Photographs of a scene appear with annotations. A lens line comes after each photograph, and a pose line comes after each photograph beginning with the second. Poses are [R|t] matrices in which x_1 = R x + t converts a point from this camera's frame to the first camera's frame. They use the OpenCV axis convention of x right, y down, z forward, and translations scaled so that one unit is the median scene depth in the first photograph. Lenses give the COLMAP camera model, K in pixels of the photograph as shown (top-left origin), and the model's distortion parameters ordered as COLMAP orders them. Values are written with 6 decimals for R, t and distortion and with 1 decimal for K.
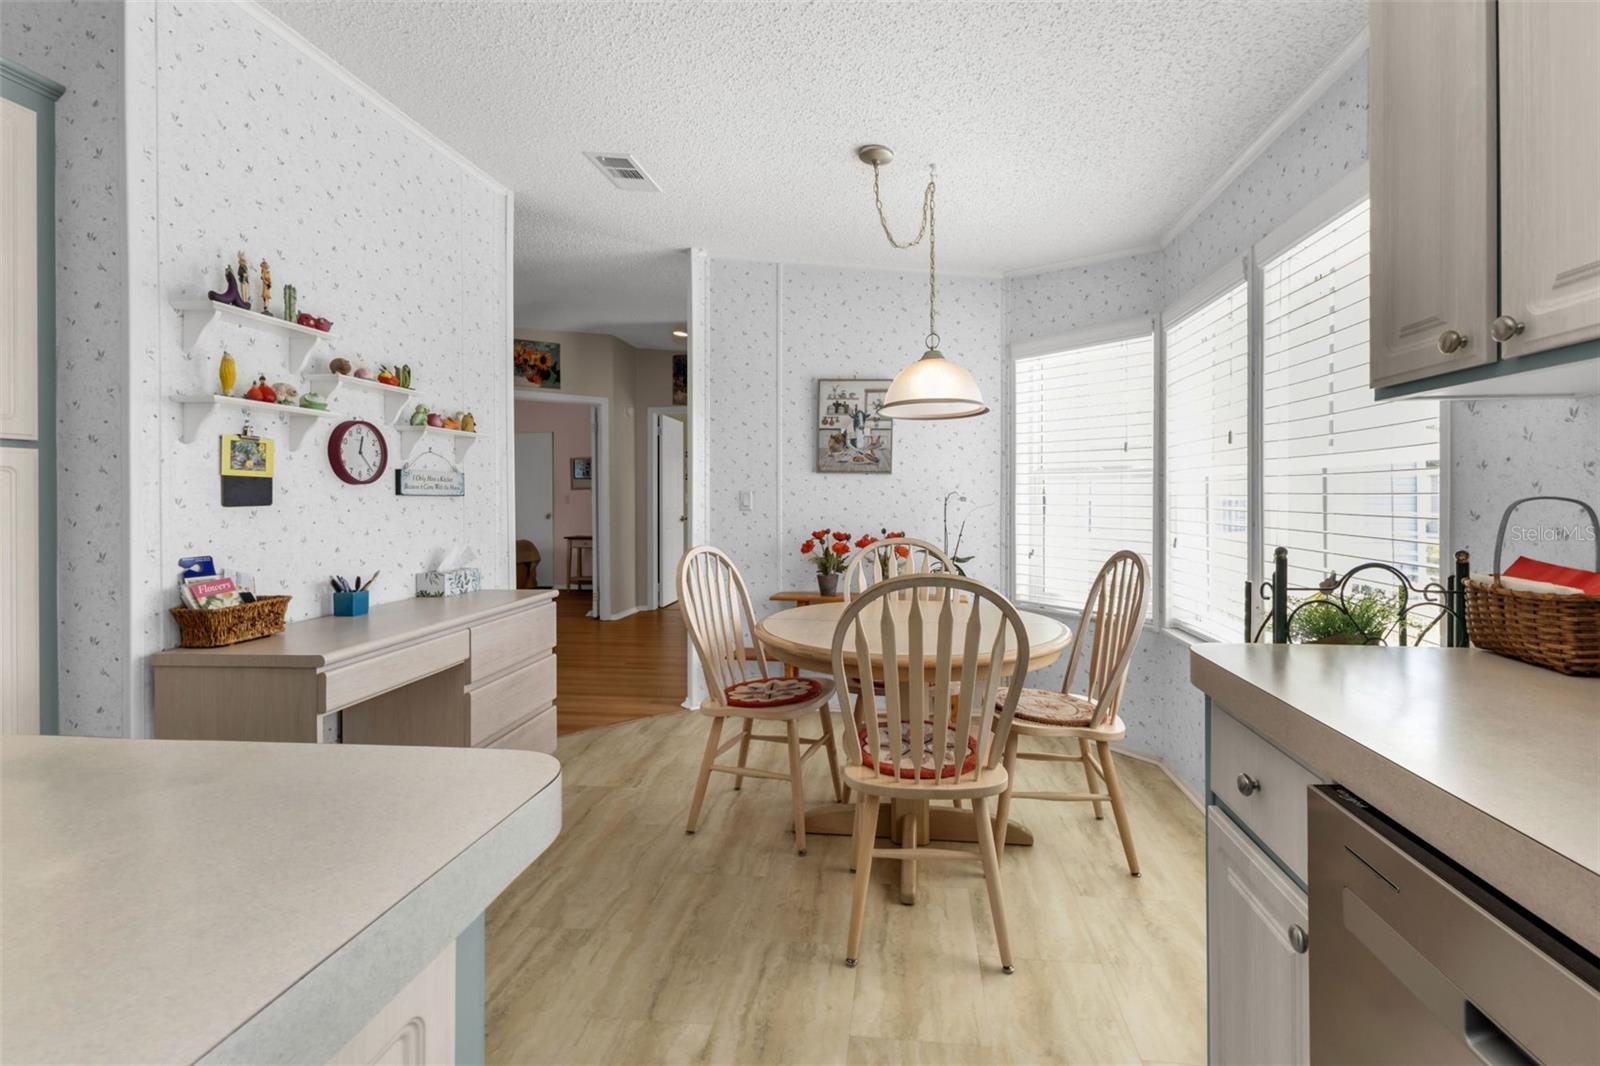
lens RADIAL K [[689.7, 0, 878.8], [0, 689.7, 498.8], [0, 0, 1]] dist [0.014173, -0.003656]
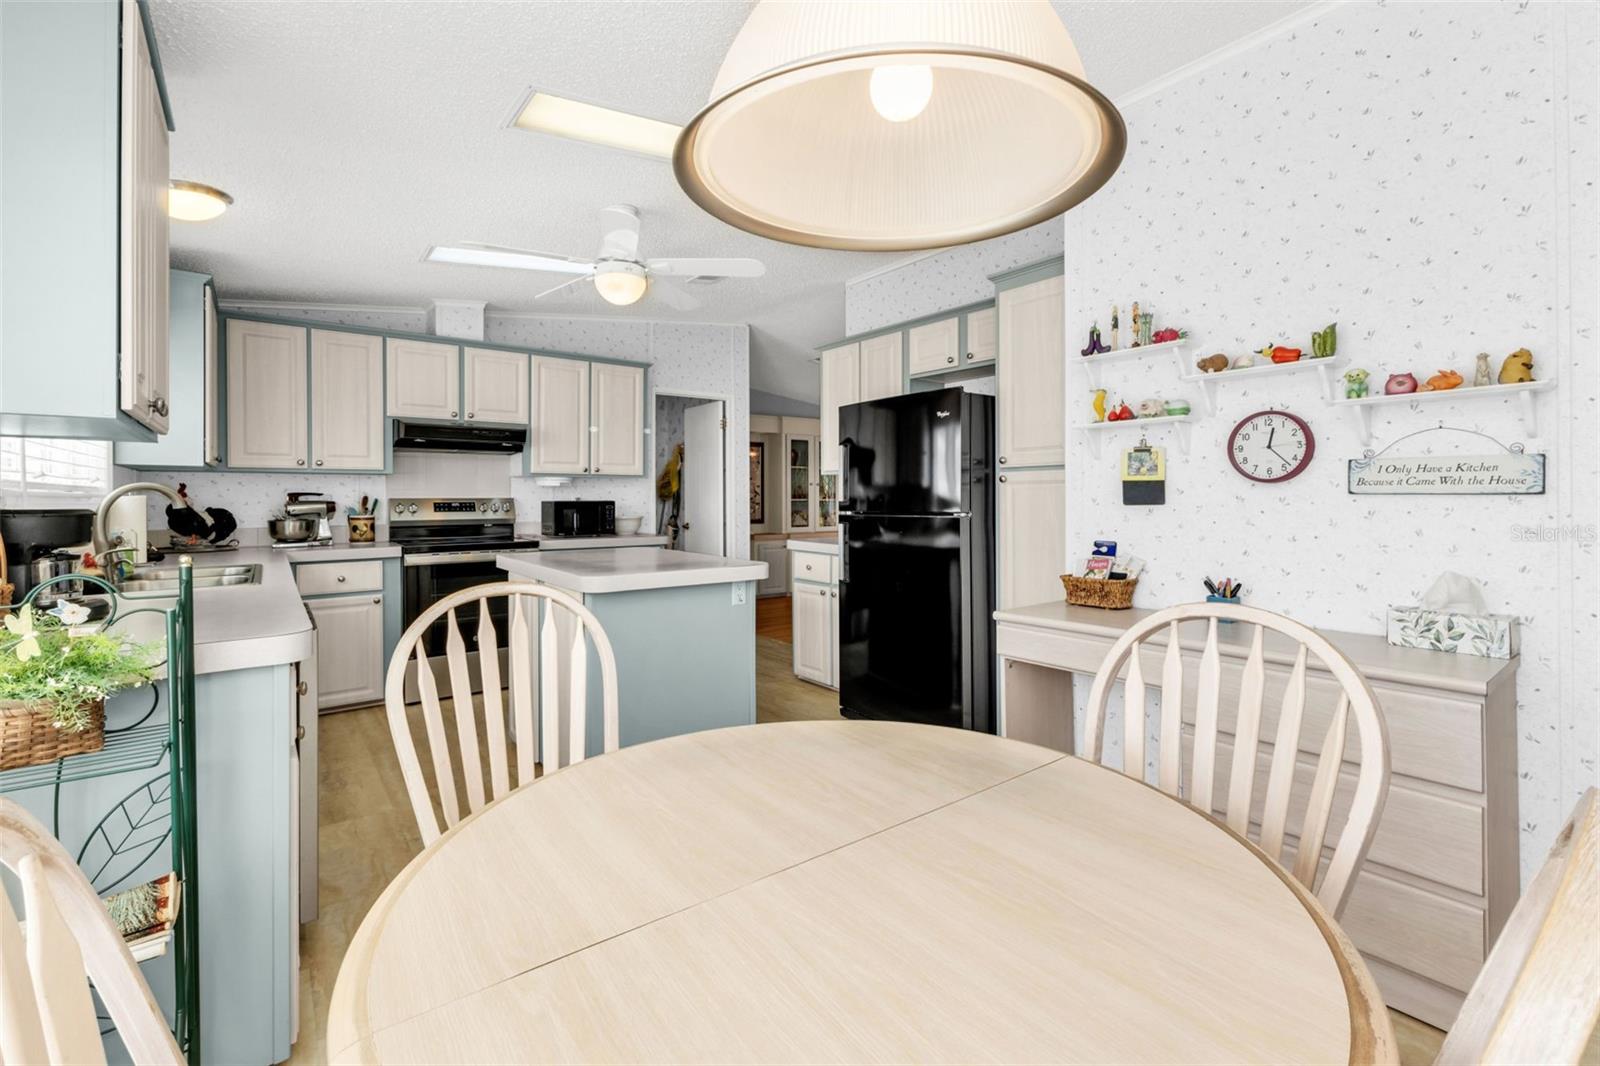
lens RADIAL K [[684.6, 0, 768.8], [0, 684.6, 496.0], [0, 0, 1]] dist [0.013470, -0.004272]
pose [[-0.781451, 0.004290, -0.623952, 0.261668], [0.004613, 0.999989, 0.001099, -0.006566], [0.623950, -0.002019, -0.781462, 1.117494]]
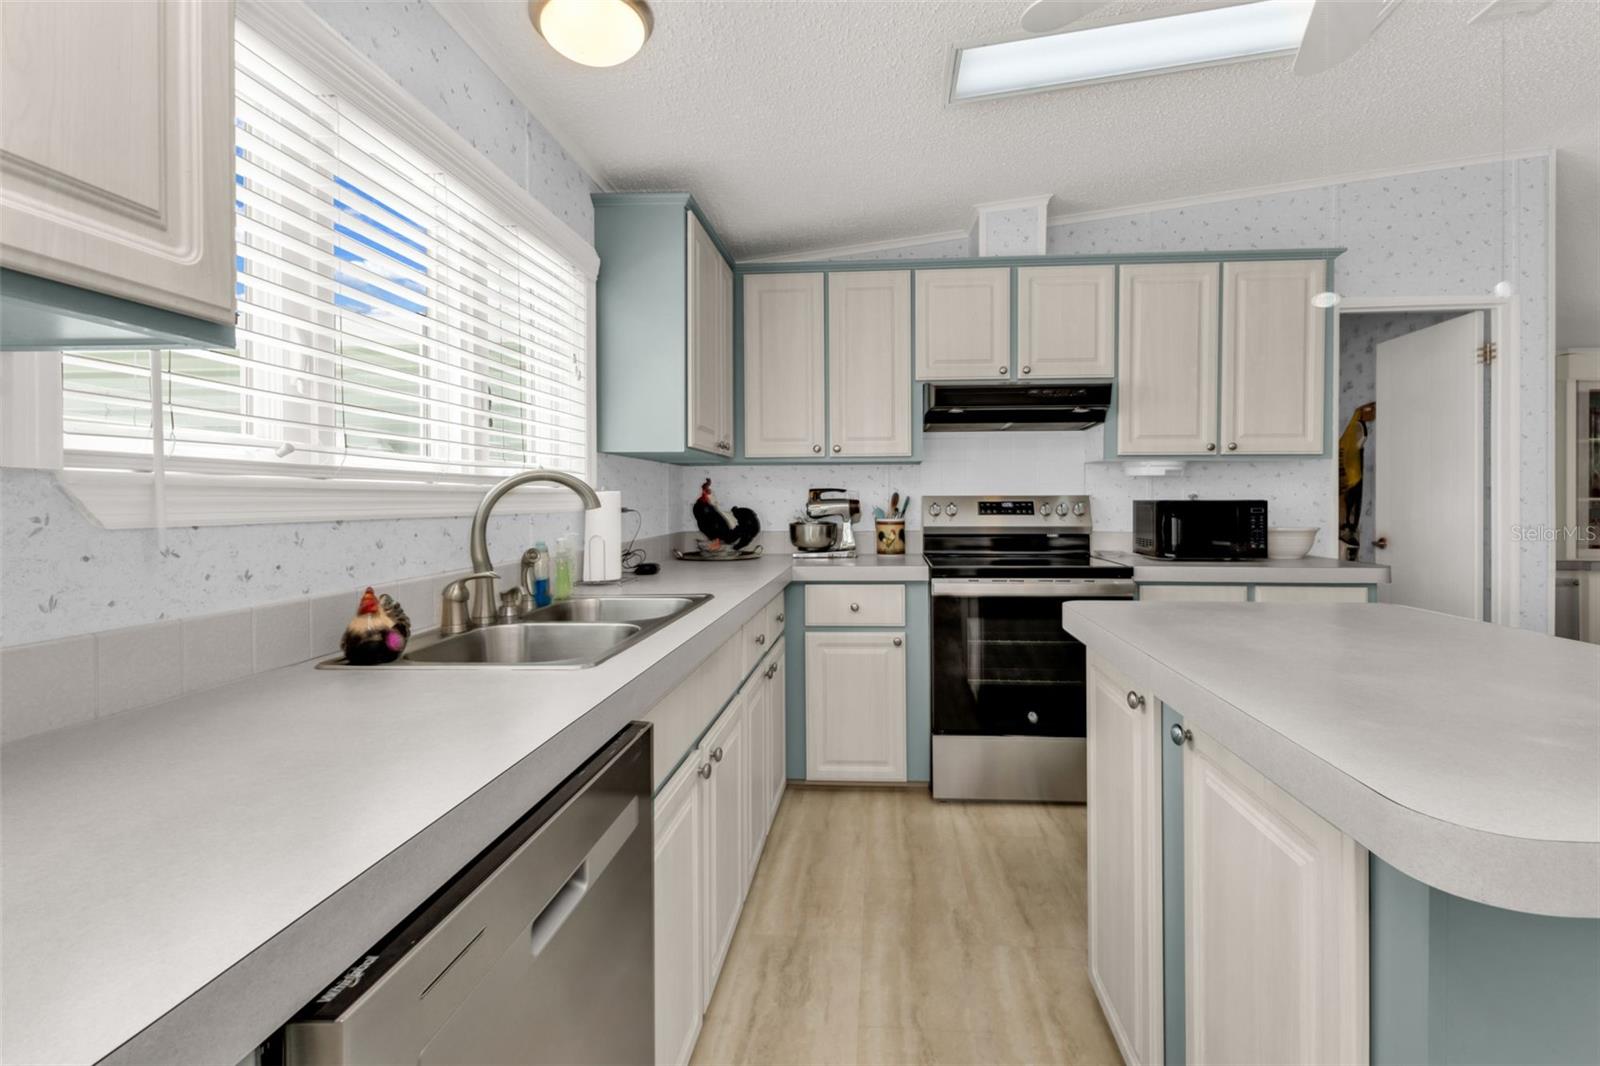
lens RADIAL K [[684.6, 0, 836.8], [0, 684.6, 506.7], [0, 0, 1]] dist [0.013470, -0.004272]
pose [[-0.999775, 0.007082, 0.019990, 0.068547], [0.007325, 0.999900, 0.012137, -0.000209], [-0.019902, 0.012280, -0.999727, 0.465228]]
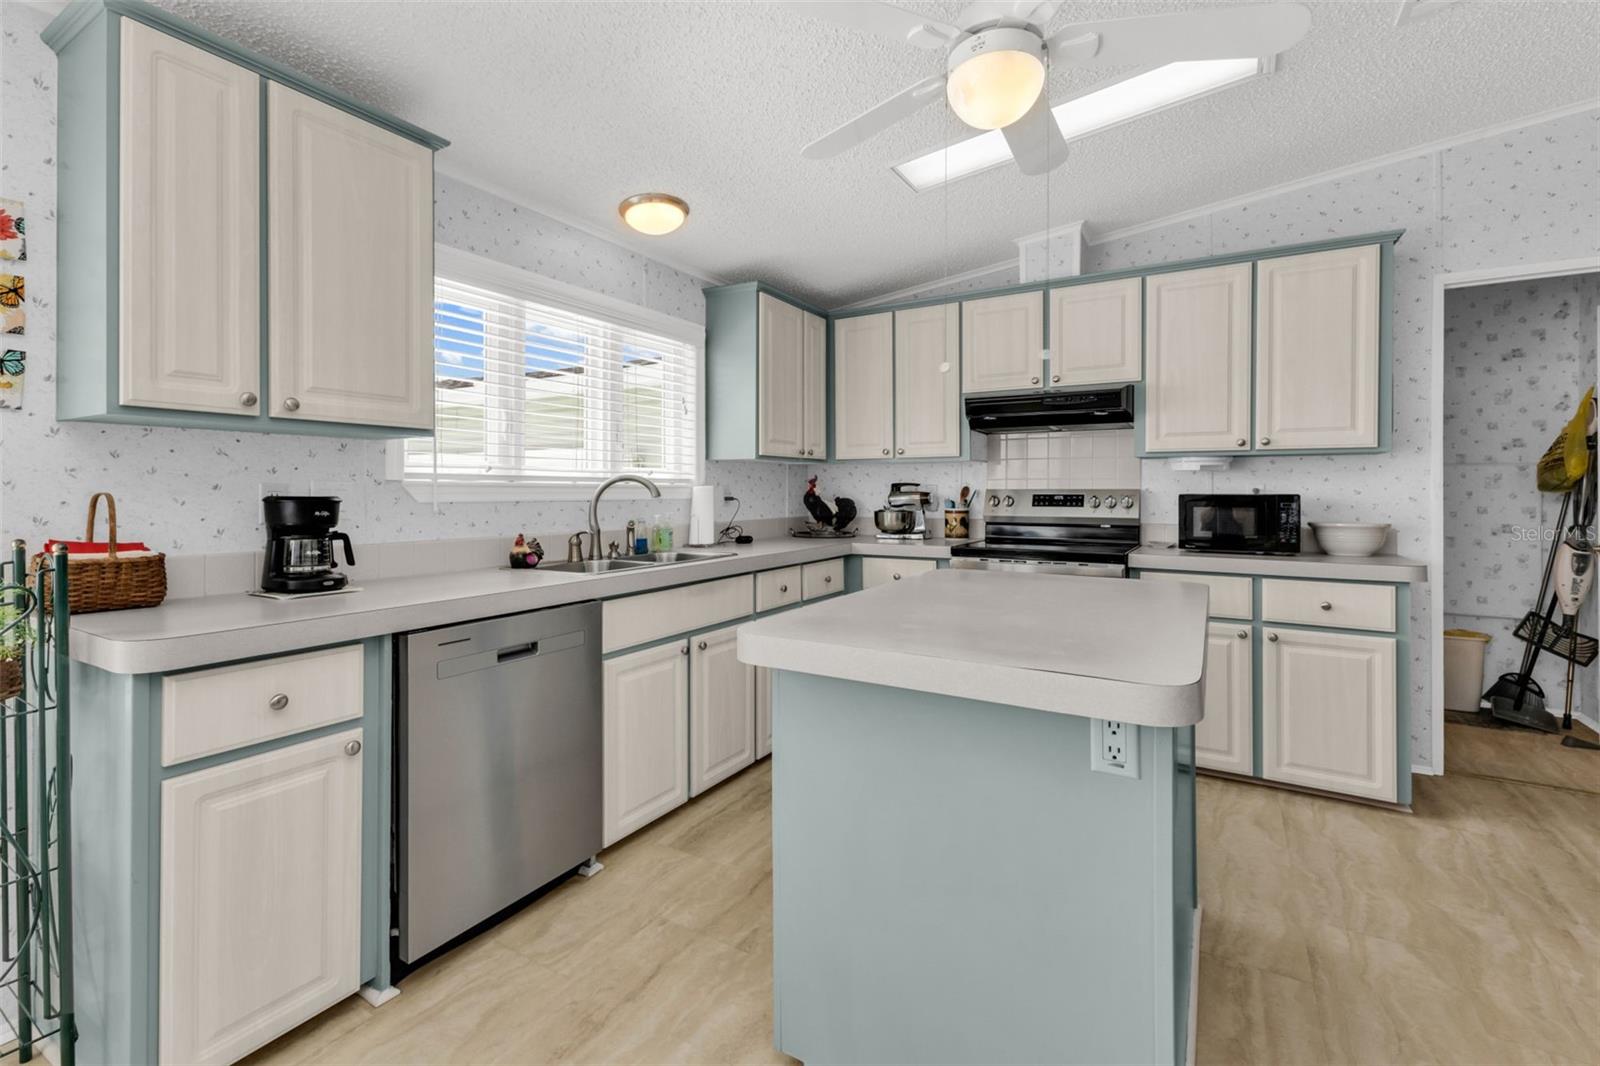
lens RADIAL K [[689.7, 0, 818.1], [0, 689.7, 495.9], [0, 0, 1]] dist [0.014173, -0.003656]
pose [[-0.893039, -0.000193, 0.449979, -0.401956], [0.003300, 0.999970, 0.006977, -0.000673], [-0.449967, 0.007716, -0.893012, 0.684419]]
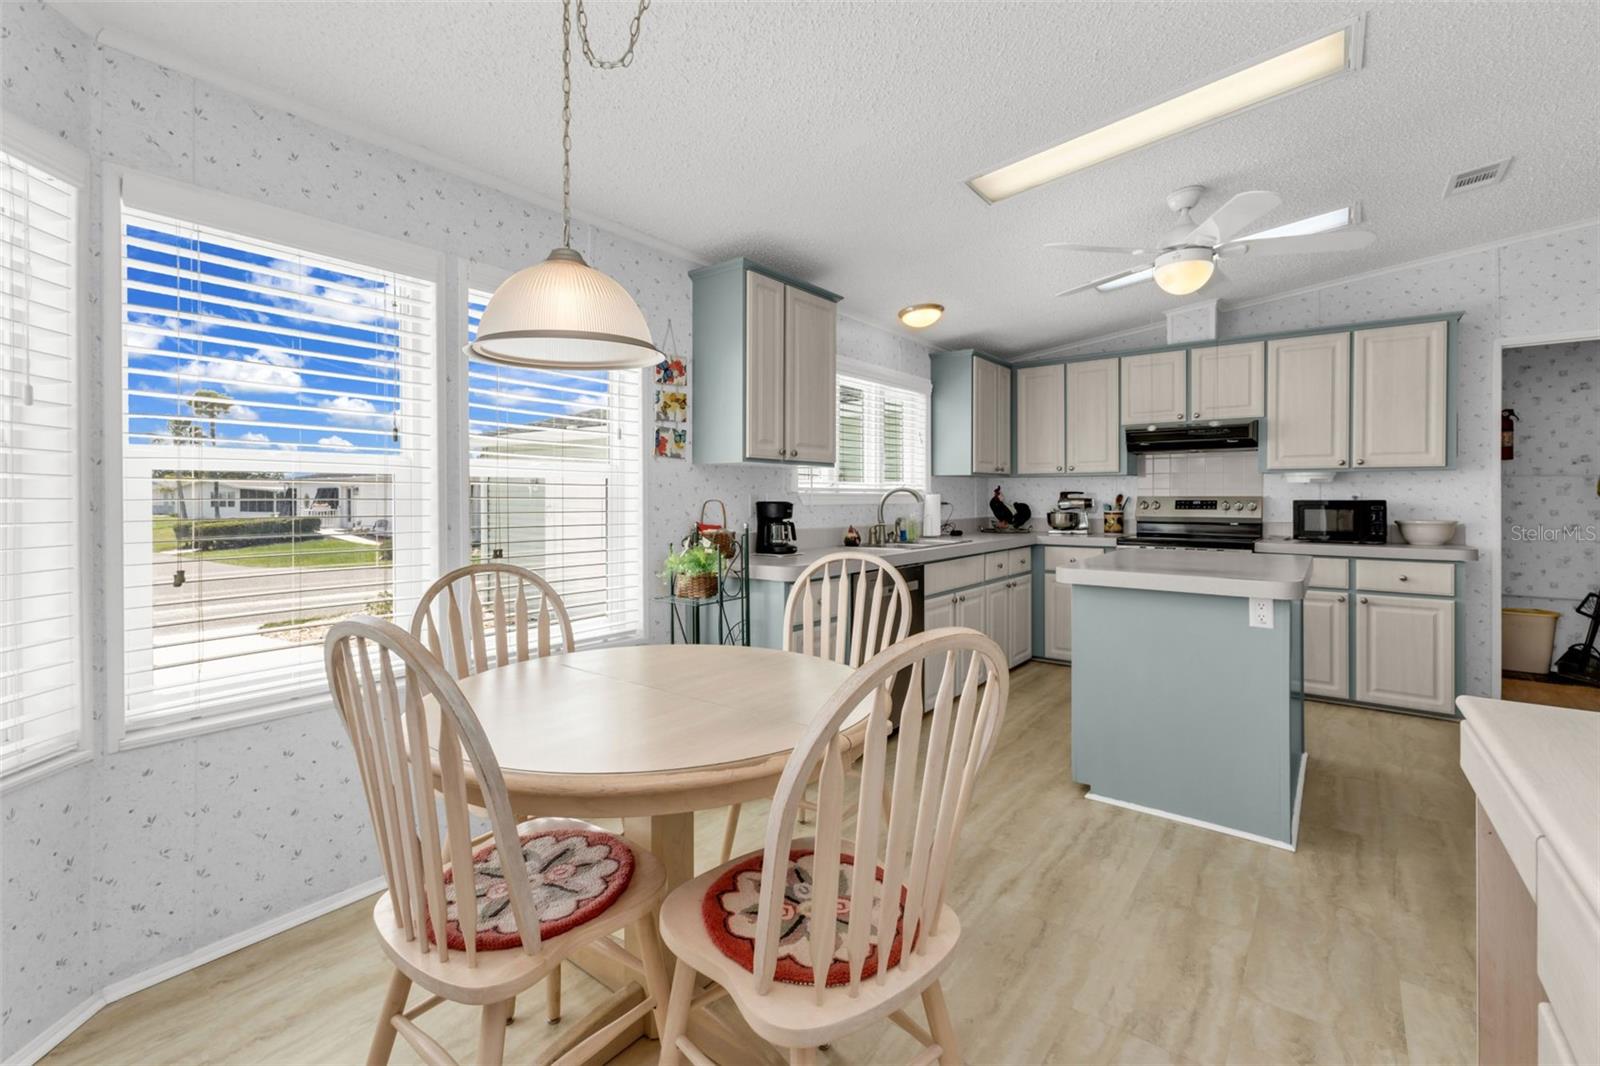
lens RADIAL K [[684.6, 0, 833.5], [0, 684.6, 502.5], [0, 0, 1]] dist [0.013470, -0.004272]
pose [[-0.839034, -0.000985, 0.544079, -0.393778], [0.003922, 0.999961, 0.007859, -0.004461], [-0.544066, 0.008728, -0.838997, 1.290517]]
